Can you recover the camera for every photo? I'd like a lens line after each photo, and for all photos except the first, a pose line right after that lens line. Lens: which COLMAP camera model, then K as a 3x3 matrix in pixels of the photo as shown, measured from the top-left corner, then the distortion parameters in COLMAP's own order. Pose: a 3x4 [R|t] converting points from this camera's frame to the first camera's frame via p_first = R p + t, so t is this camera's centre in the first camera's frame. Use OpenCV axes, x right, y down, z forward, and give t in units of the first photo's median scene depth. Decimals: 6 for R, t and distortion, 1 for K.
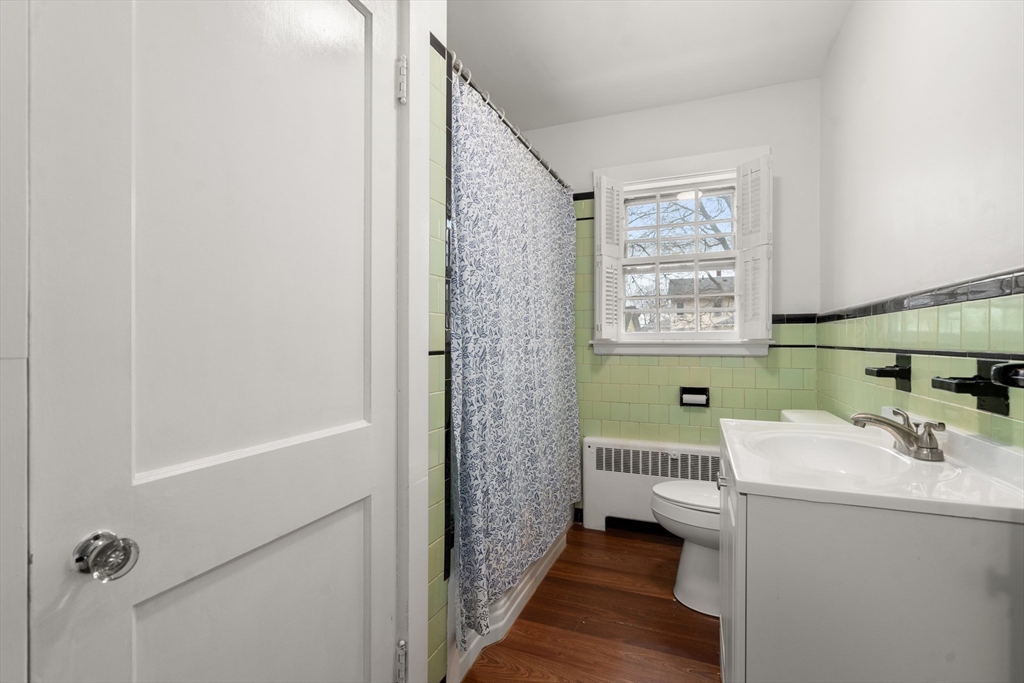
lens RADIAL K [[465.7, 0, 507.2], [0, 465.7, 340.3], [0, 0, 1]] dist [-0.001466, 0.000242]
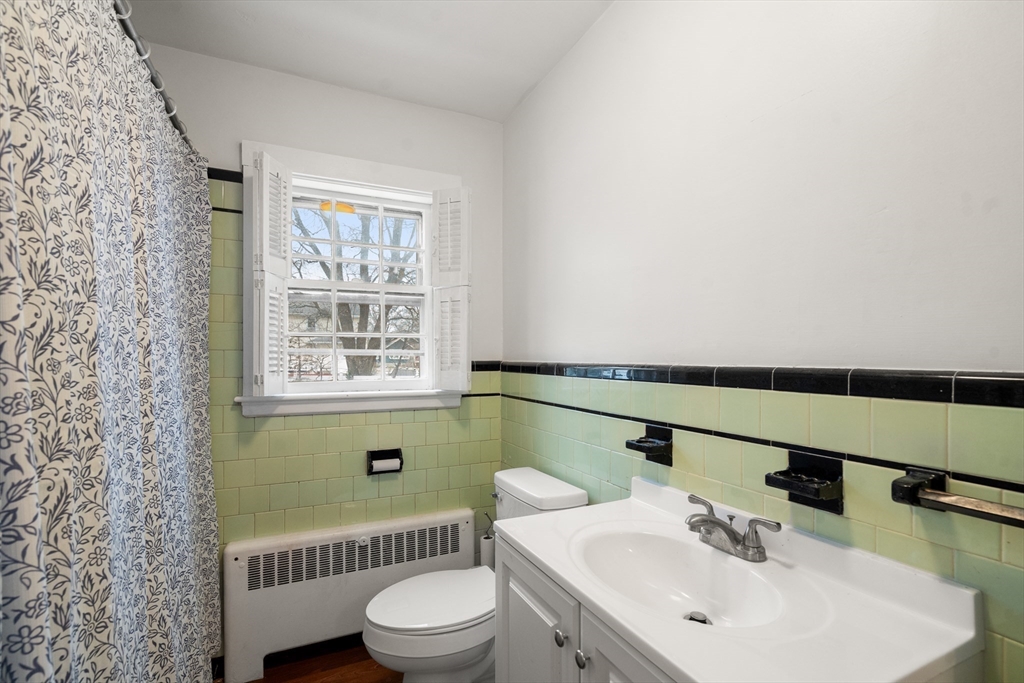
lens RADIAL K [[475.0, 0, 509.8], [0, 475.0, 358.0], [0, 0, 1]] dist [0.000151, -0.000040]
pose [[0.682136, 0.001158, 0.731224, -0.056351], [-0.001383, 0.999999, -0.000293, -0.061452], [-0.731224, -0.000811, 0.682137, 0.289329]]
